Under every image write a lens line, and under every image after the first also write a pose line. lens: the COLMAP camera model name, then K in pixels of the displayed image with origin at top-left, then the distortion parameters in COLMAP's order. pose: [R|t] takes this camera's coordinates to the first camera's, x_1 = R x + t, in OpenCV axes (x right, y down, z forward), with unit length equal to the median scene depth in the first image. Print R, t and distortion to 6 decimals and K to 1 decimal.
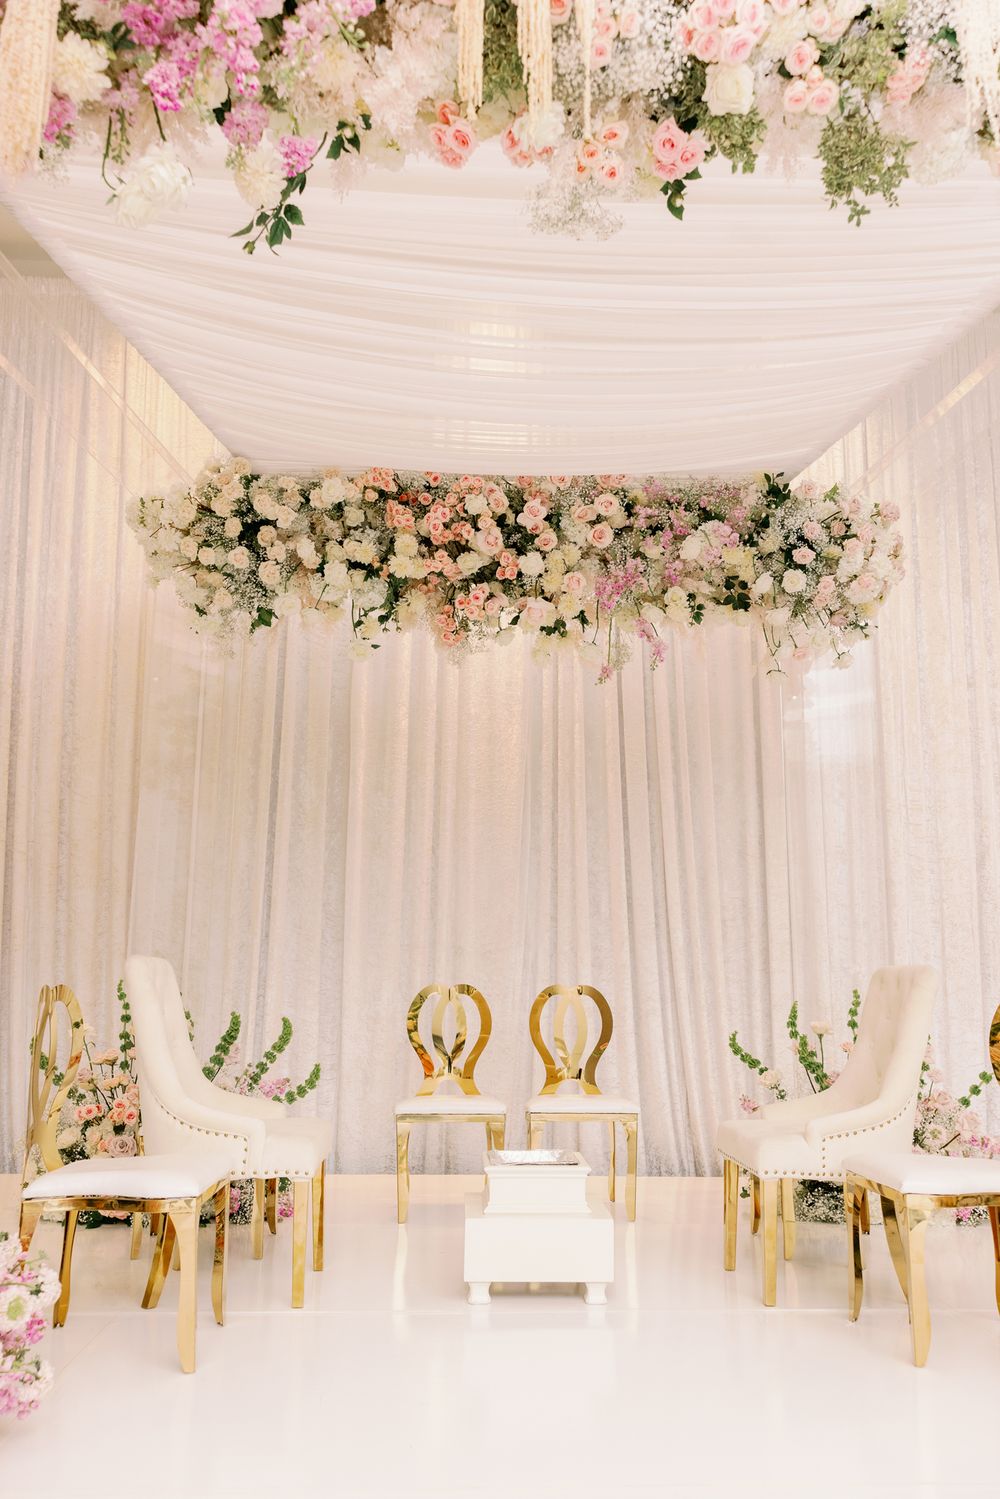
lens RADIAL K [[1173.8, 0, 488.6], [0, 1173.8, 752.7], [0, 0, 1]] dist [0.016309, 0.000164]
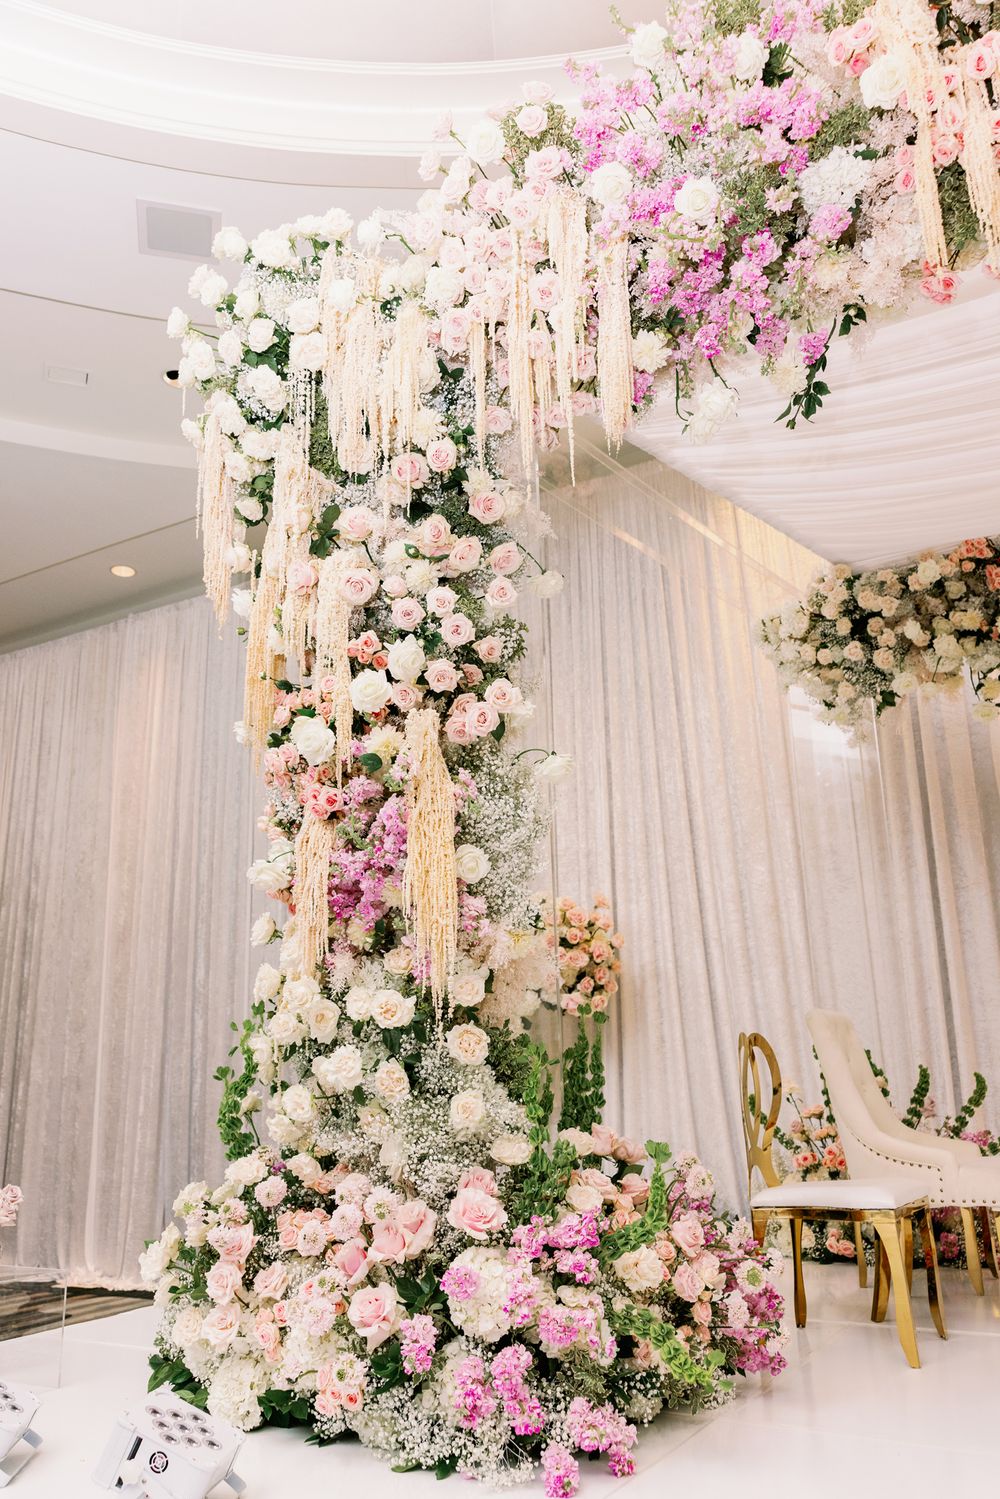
lens RADIAL K [[1173.8, 0, 498.9], [0, 1173.8, 752.3], [0, 0, 1]] dist [0.016309, 0.000164]
pose [[0.838745, -0.178372, -0.514481, 0.061460], [0.135980, 0.983502, -0.119300, 0.015066], [0.527273, 0.030103, 0.849162, -0.119034]]
